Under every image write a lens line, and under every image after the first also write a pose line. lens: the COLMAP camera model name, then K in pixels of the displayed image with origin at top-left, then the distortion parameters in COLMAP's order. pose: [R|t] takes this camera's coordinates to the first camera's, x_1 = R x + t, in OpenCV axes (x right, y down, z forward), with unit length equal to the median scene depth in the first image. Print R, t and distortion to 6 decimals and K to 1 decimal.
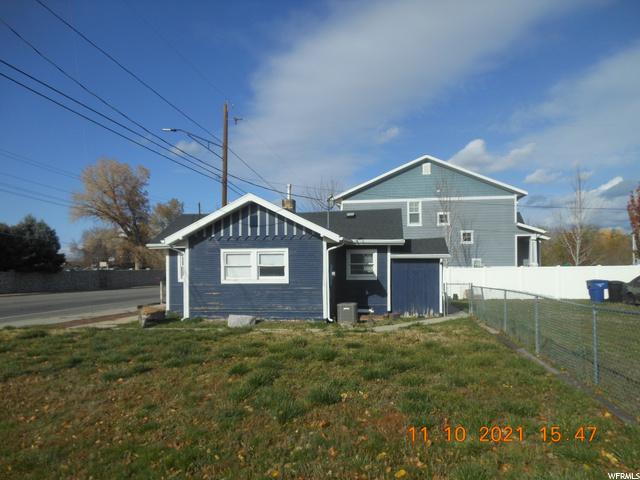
lens RADIAL K [[476.4, 0, 329.9], [0, 476.4, 244.4], [0, 0, 1]] dist [0.057334, 0.000355]
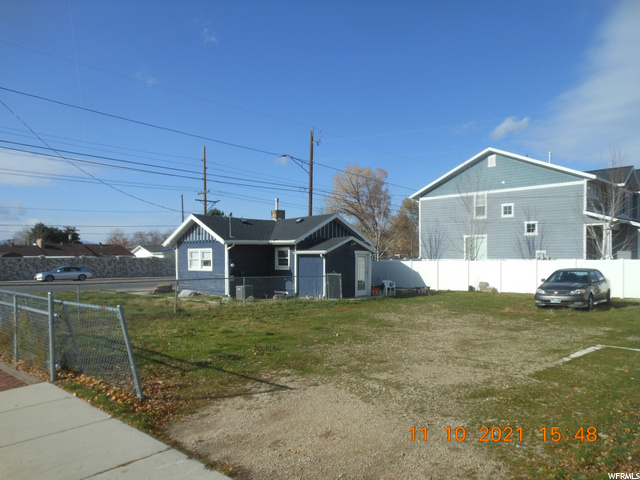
lens RADIAL K [[476.4, 0, 329.9], [0, 476.4, 244.4], [0, 0, 1]] dist [0.057334, 0.000355]
pose [[0.828613, -0.012365, -0.559686, 0.546251], [0.025733, 0.999541, 0.016016, -0.009701], [0.559231, -0.027673, 0.828550, -0.030983]]
